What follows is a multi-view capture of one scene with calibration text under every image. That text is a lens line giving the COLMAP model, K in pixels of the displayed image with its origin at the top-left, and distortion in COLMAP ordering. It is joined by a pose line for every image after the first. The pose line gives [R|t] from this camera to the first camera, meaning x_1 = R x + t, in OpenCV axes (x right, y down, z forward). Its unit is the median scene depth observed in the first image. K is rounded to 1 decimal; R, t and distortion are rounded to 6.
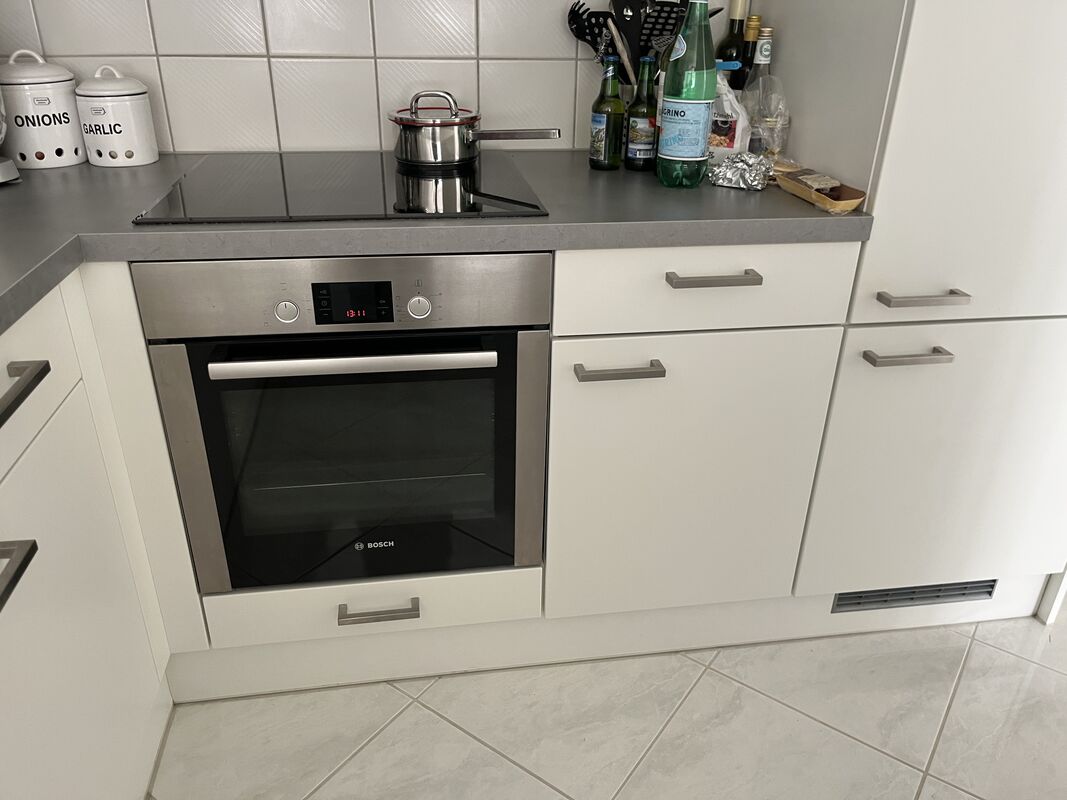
lens RADIAL K [[813.5, 0, 533.5], [0, 813.5, 400.0], [0, 0, 1]] dist [-0.005696, -0.004502]
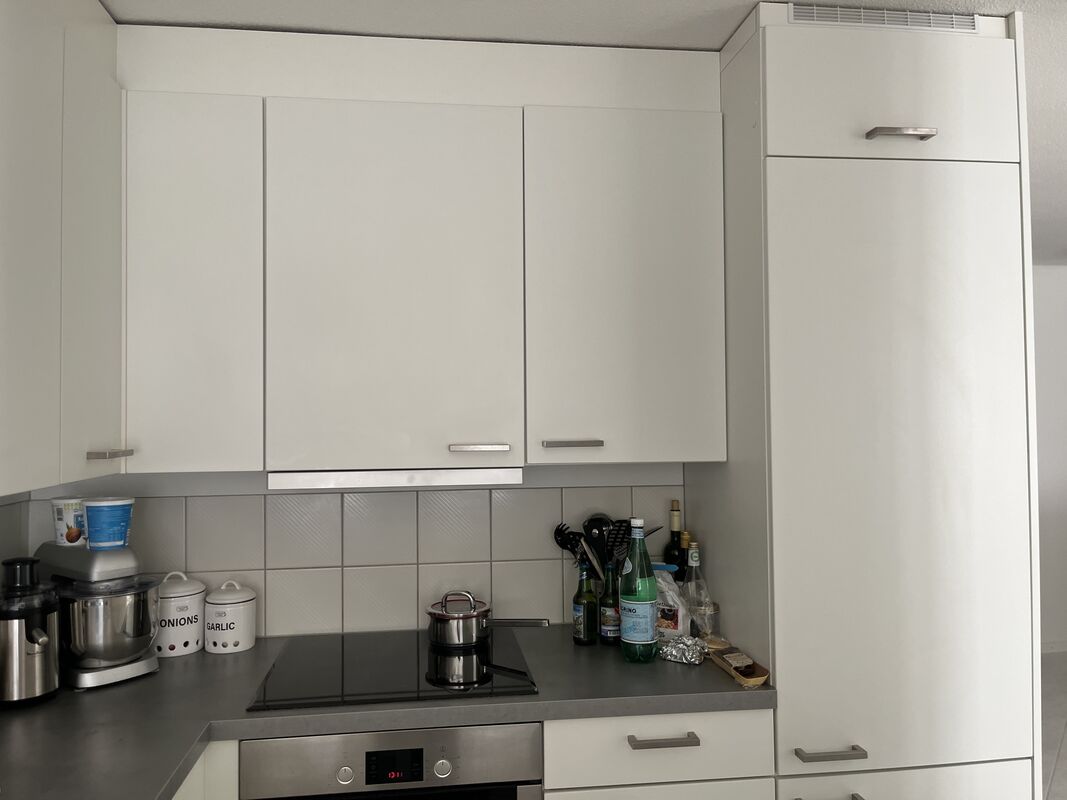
lens RADIAL K [[819.4, 0, 527.7], [0, 819.4, 390.9], [0, 0, 1]] dist [0.041485, -0.039287]
pose [[0.999190, -0.027432, -0.029454, 0.048035], [0.010337, 0.882119, -0.470914, -0.017953], [0.038900, 0.470228, 0.881687, -0.415152]]
